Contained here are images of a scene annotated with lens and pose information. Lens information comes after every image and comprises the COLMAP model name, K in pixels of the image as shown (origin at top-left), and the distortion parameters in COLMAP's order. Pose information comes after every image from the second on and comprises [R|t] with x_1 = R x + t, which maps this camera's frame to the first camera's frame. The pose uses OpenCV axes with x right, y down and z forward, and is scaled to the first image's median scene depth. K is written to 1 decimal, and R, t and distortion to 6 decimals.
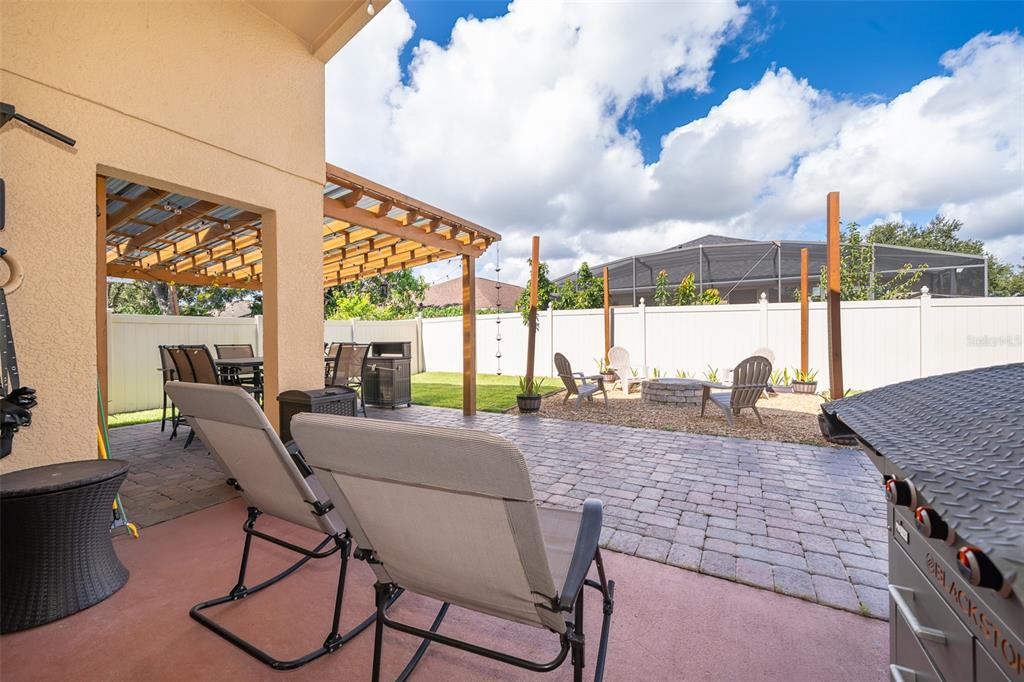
lens RADIAL K [[411.5, 0, 511.5], [0, 411.5, 344.0], [0, 0, 1]] dist [0.000775, 0.000203]
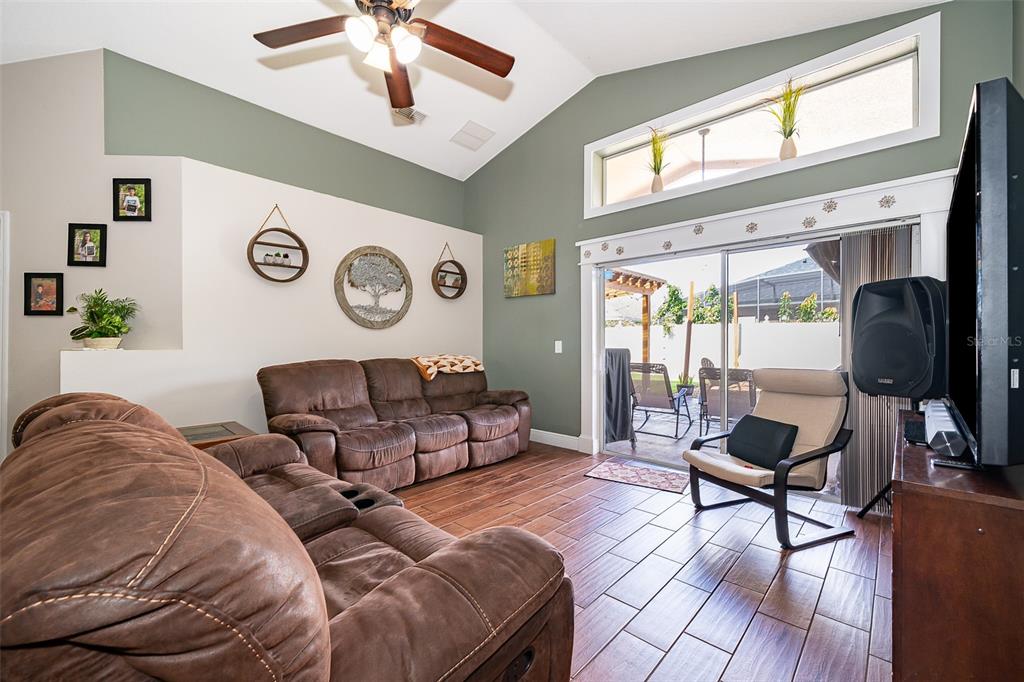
lens RADIAL K [[411.5, 0, 512.3], [0, 411.5, 340.5], [0, 0, 1]] dist [0.000775, 0.000203]
pose [[0.972132, 0.007633, -0.234311, -0.147778], [-0.012639, 0.999723, -0.019869, 0.000289], [0.234094, 0.022276, 0.971959, -0.416771]]
